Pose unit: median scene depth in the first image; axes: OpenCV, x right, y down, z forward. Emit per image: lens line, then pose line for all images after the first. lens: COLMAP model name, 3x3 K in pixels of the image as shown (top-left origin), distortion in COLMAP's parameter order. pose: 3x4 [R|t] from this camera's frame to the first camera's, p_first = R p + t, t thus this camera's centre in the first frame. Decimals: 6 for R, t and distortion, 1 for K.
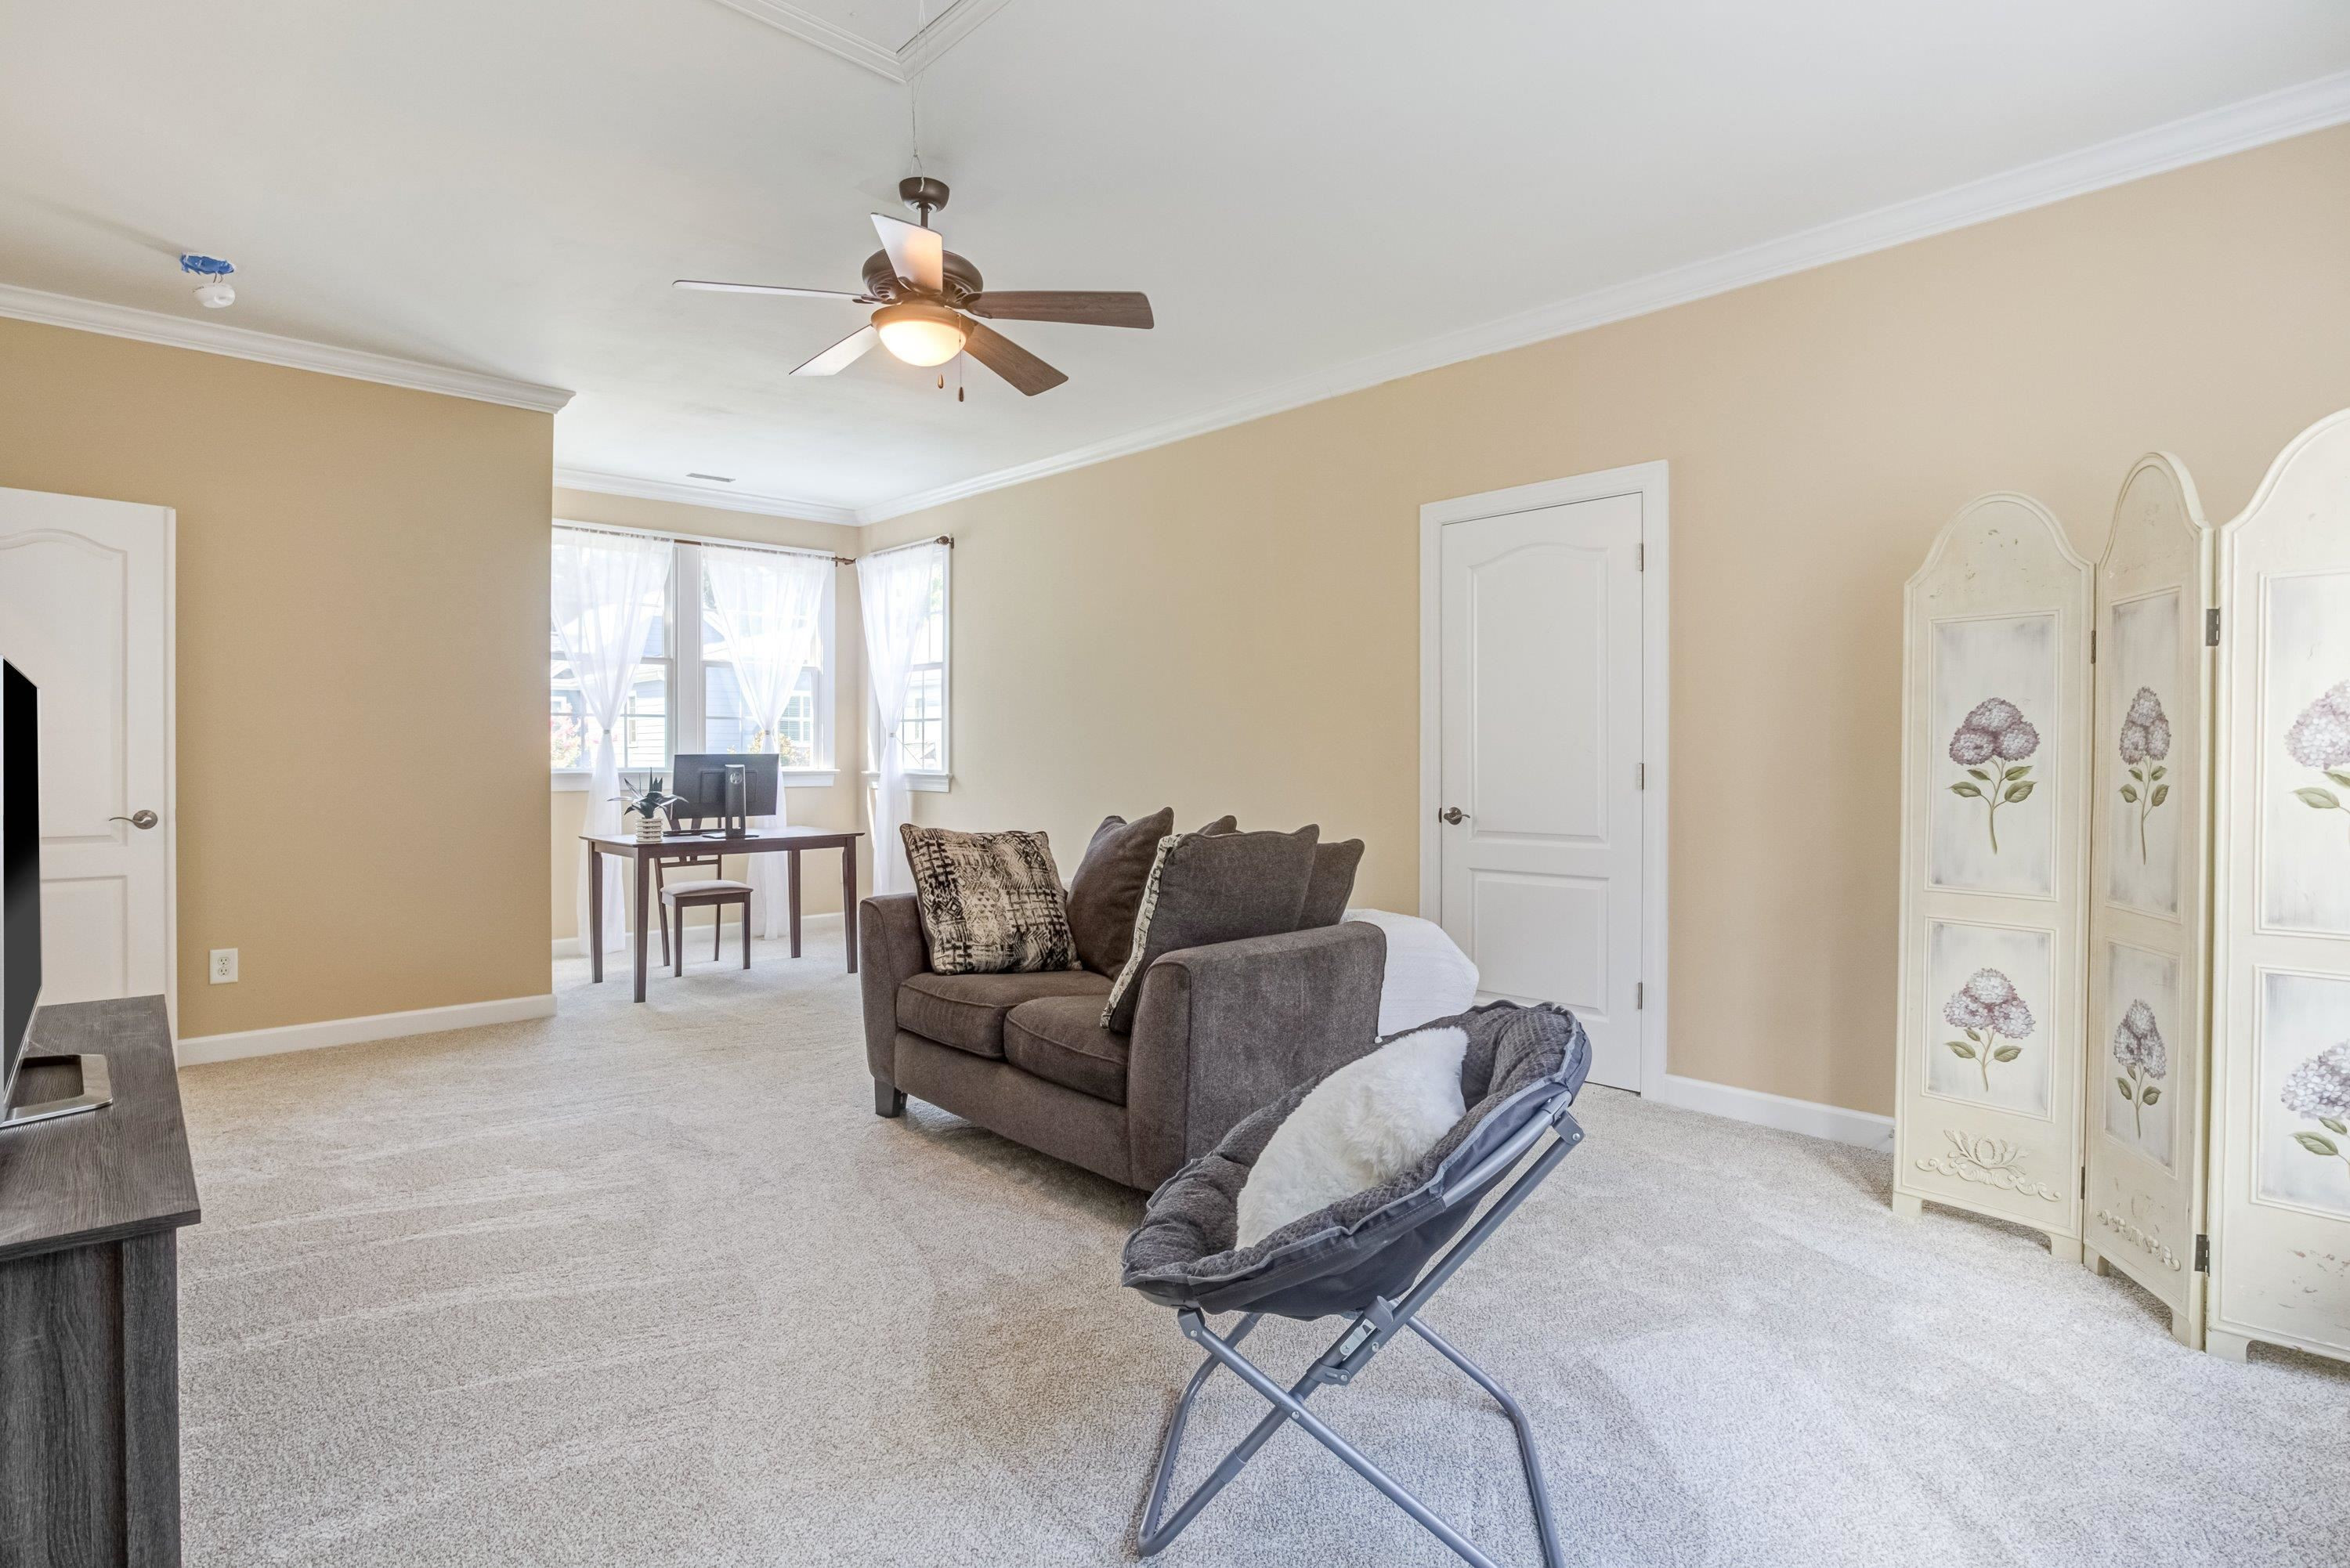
lens RADIAL K [[1204.9, 0, 1180.7], [0, 1204.9, 770.0], [0, 0, 1]] dist [-0.001632, 0.000245]
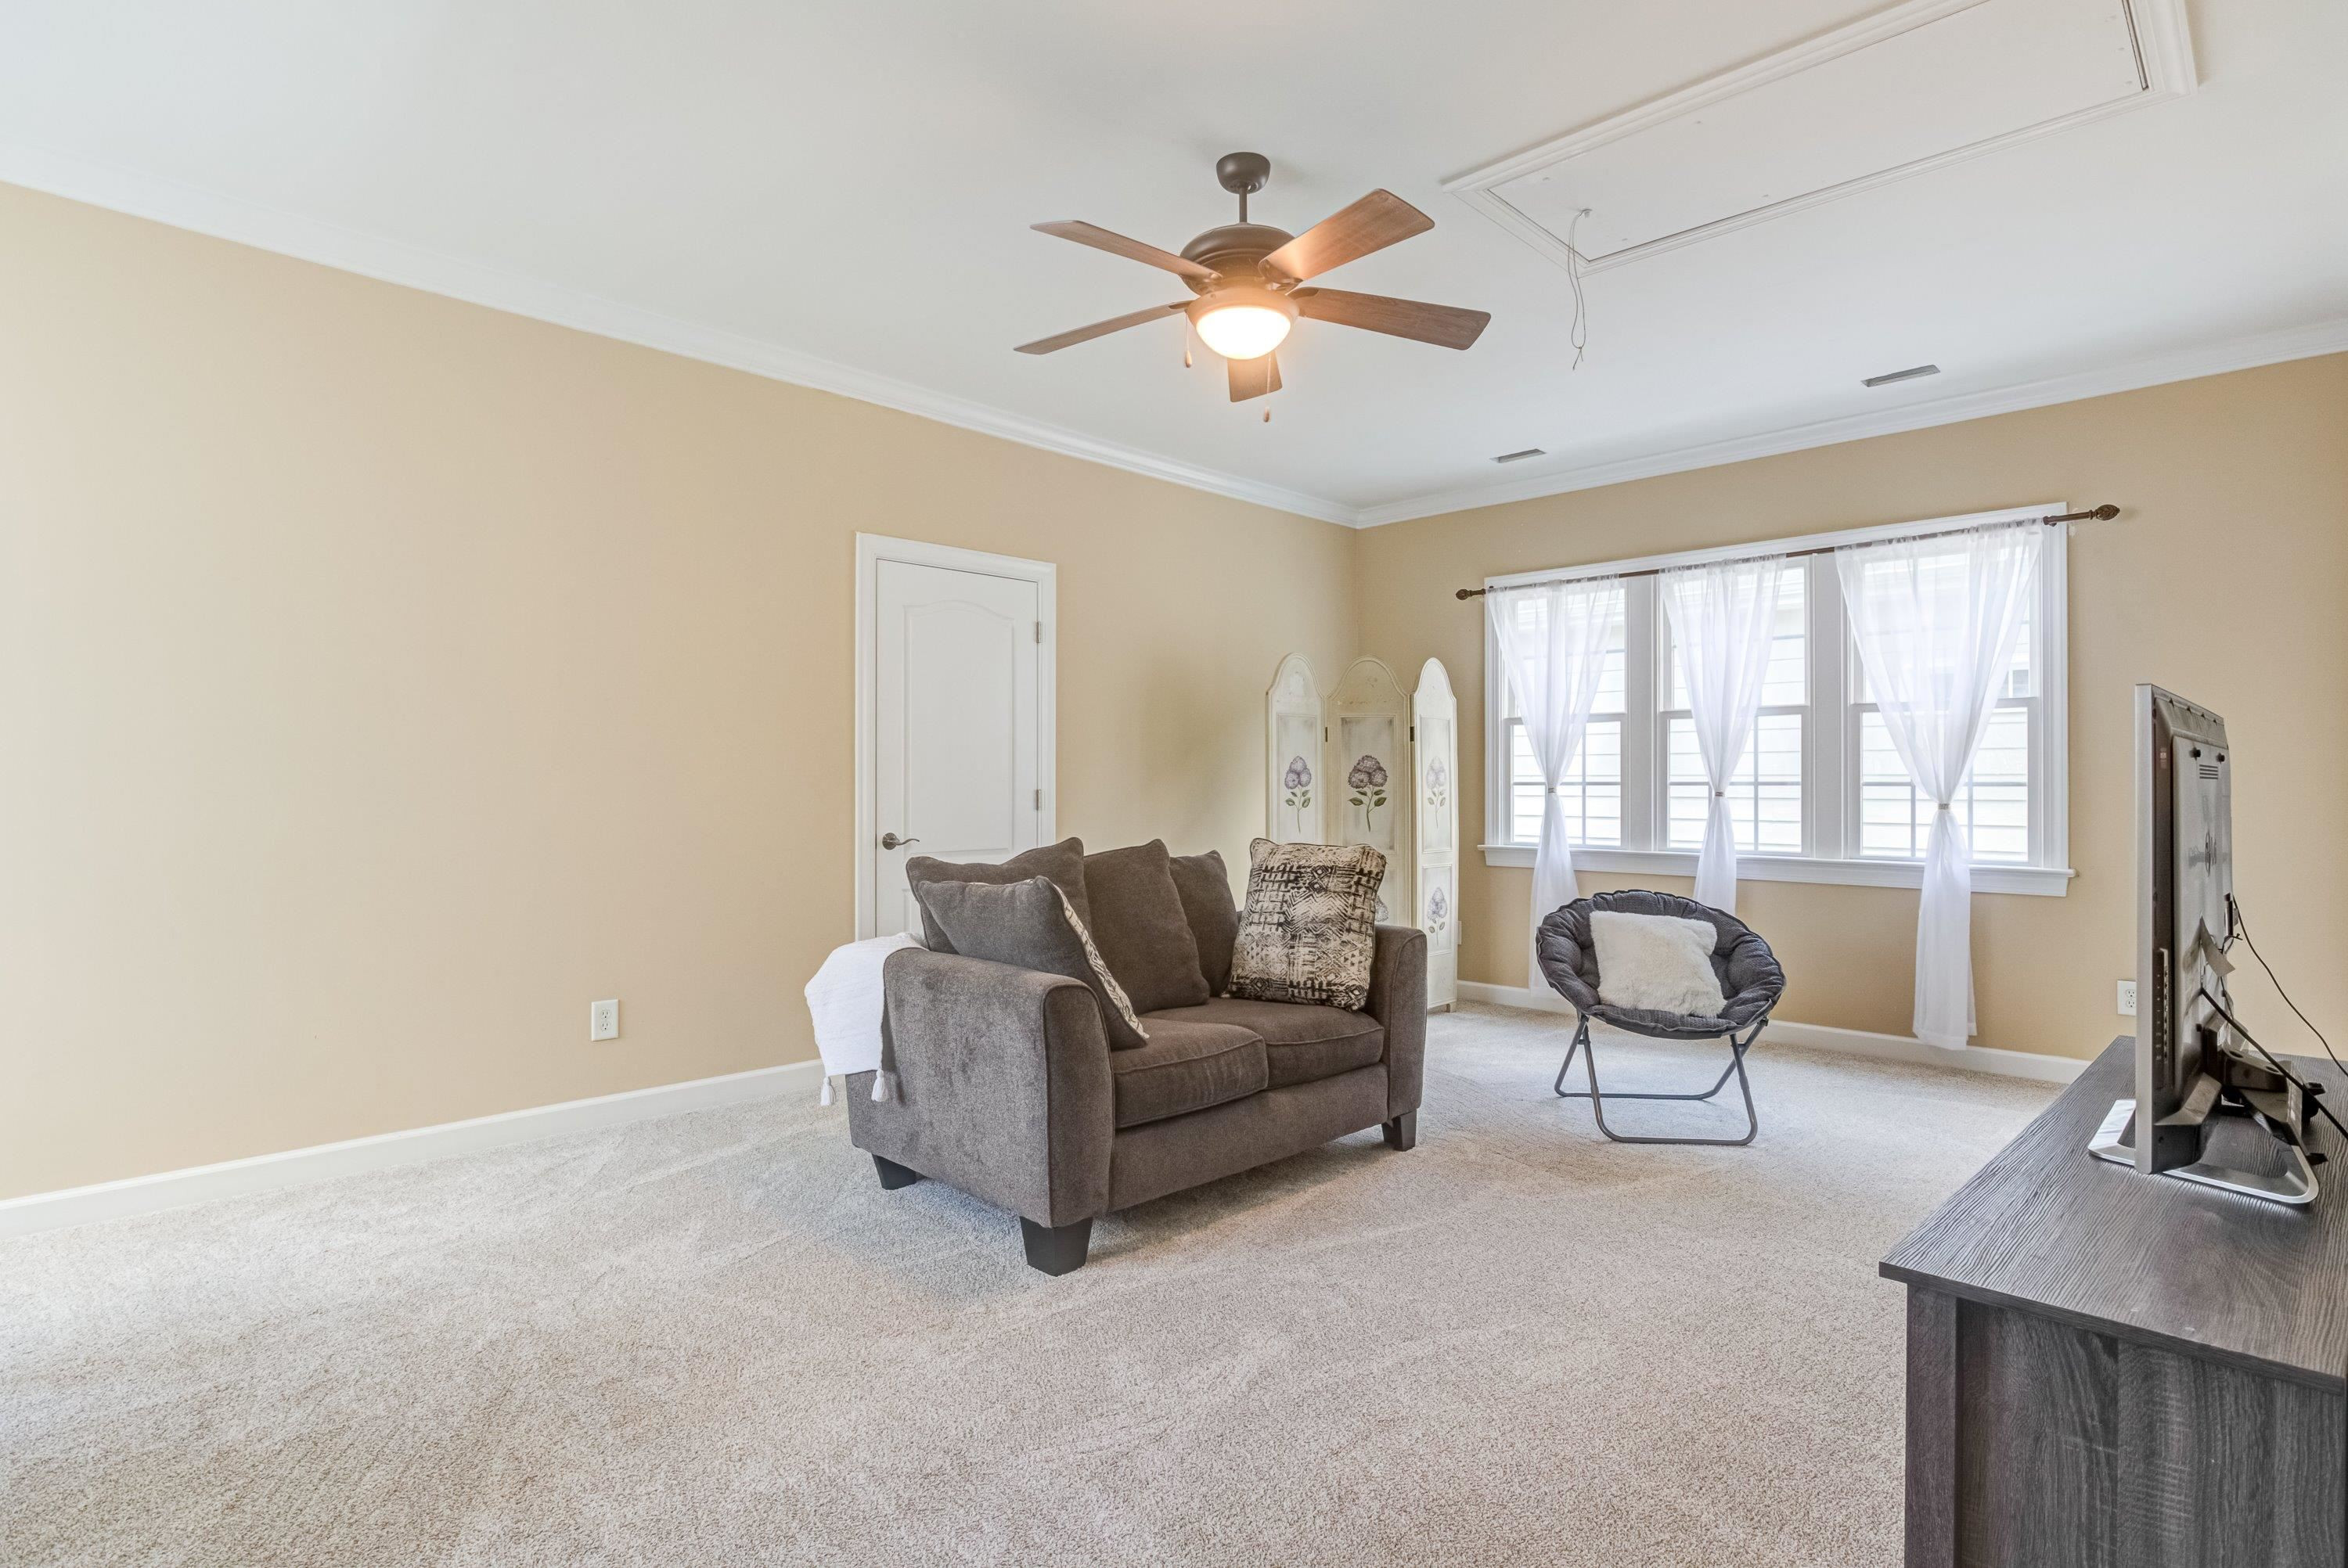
lens RADIAL K [[1203.7, 0, 1179.7], [0, 1203.7, 770.0], [0, 0, 1]] dist [-0.001632, 0.000245]
pose [[-0.027950, 0.007481, 0.999581, -1.330945], [0.007443, 0.999946, -0.007276, -0.023294], [-0.999582, 0.007237, -0.028004, 1.265585]]
